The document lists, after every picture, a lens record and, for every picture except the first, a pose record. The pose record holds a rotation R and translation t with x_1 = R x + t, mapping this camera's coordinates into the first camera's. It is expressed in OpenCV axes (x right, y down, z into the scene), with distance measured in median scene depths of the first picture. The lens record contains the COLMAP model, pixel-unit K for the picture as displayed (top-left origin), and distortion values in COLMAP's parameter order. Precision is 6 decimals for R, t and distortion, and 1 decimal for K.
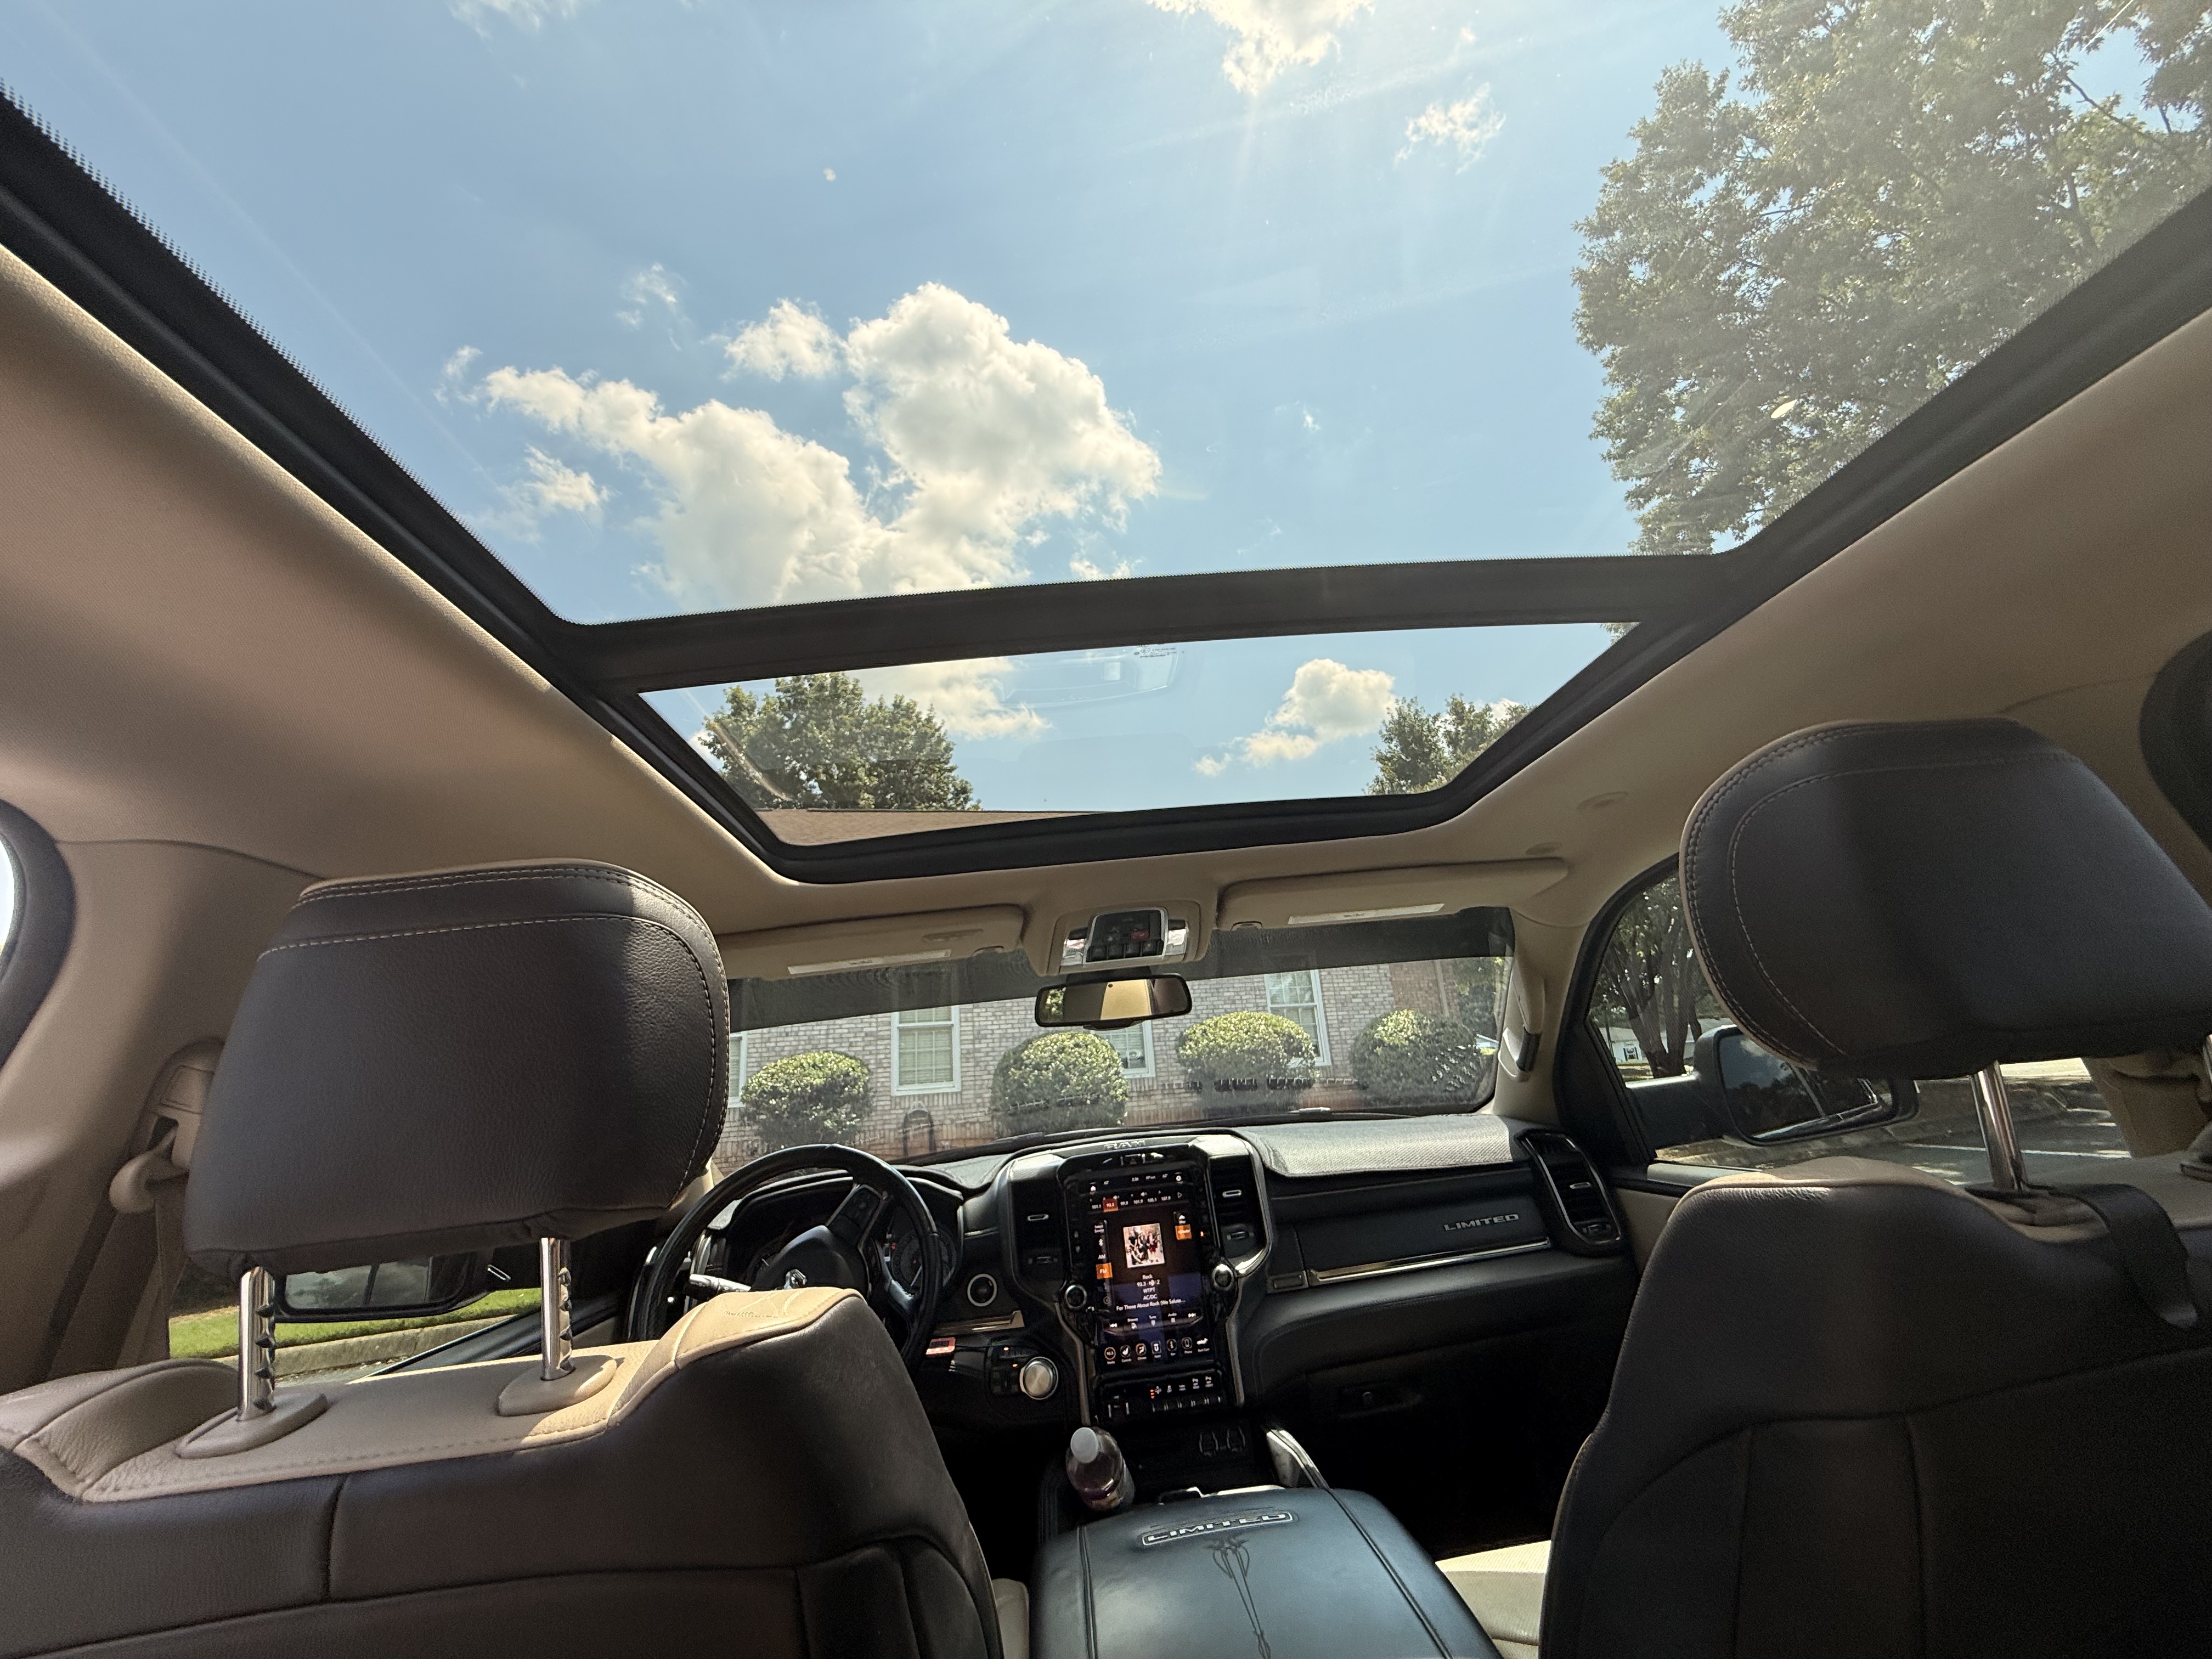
lens RADIAL K [[879.1, 0, 1100.2], [0, 879.1, 822.6], [0, 0, 1]] dist [0.001904, 0.000073]
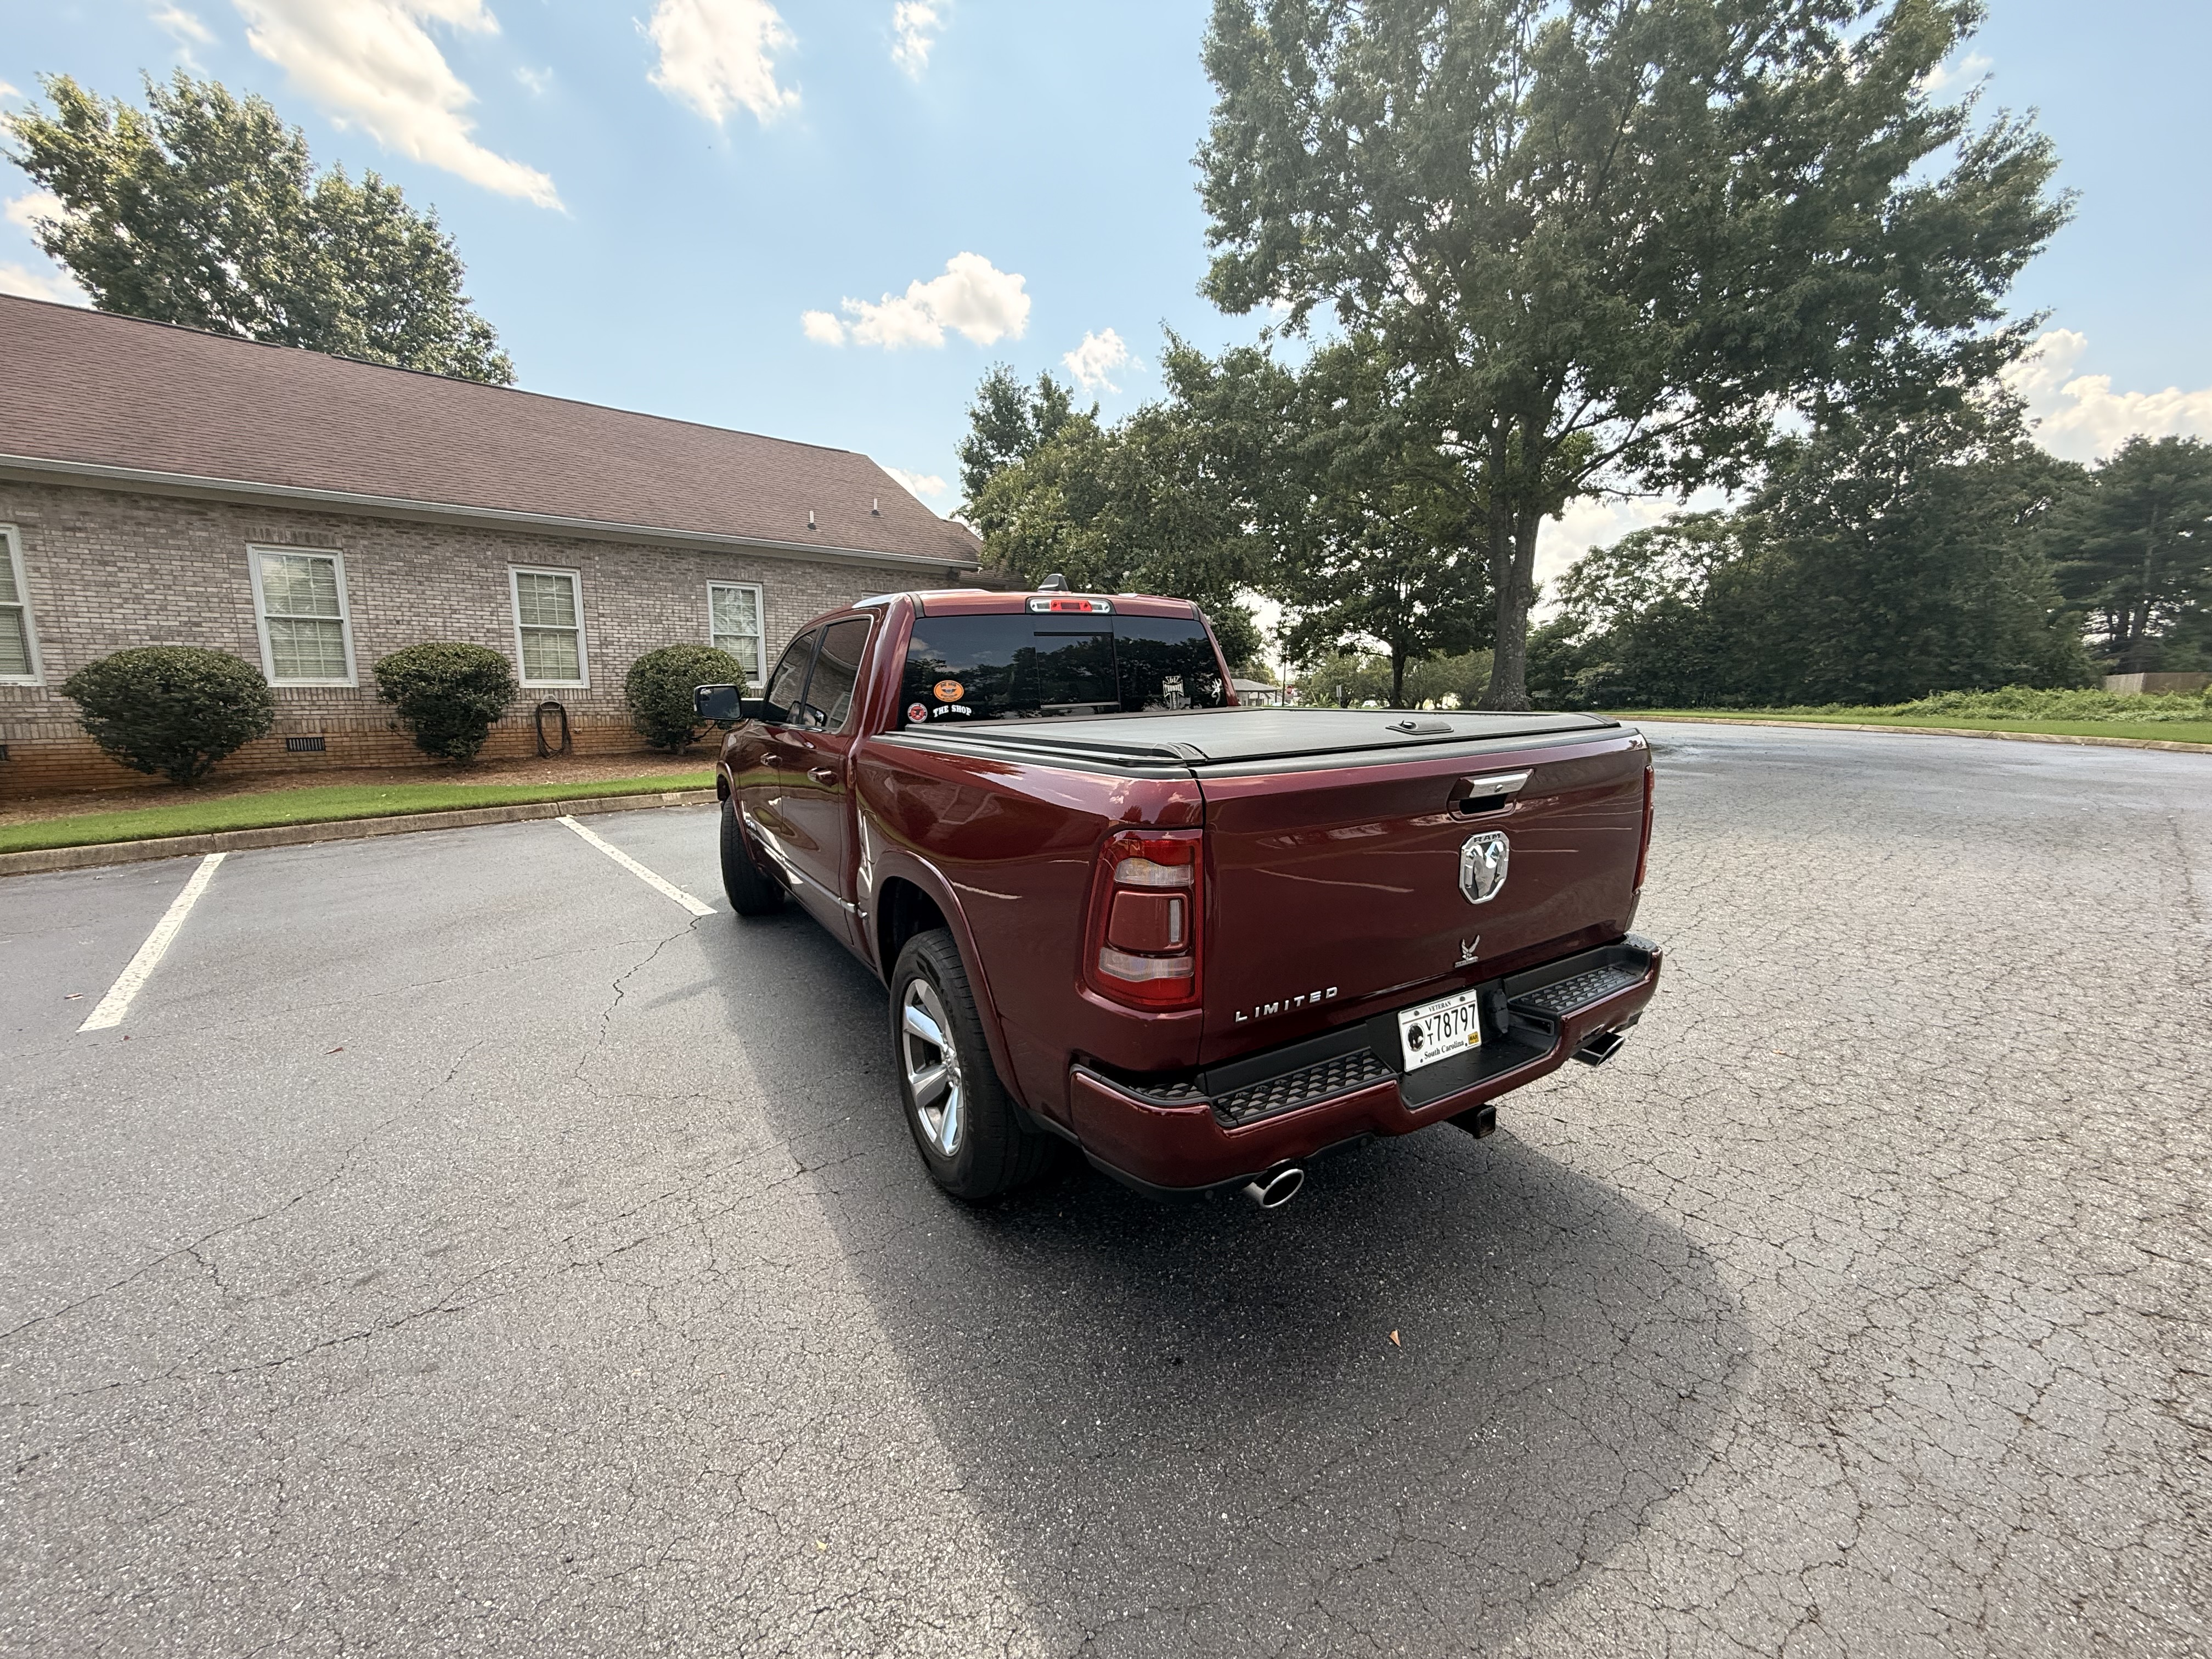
lens RADIAL K [[879.1, 0, 1100.2], [0, 879.1, 822.6], [0, 0, 1]] dist [0.001904, 0.000073]
pose [[0.883625, -0.003217, 0.468184, -0.052602], [-0.187603, 0.913758, 0.360350, -0.037152], [-0.428966, -0.406247, 0.806816, -0.144140]]
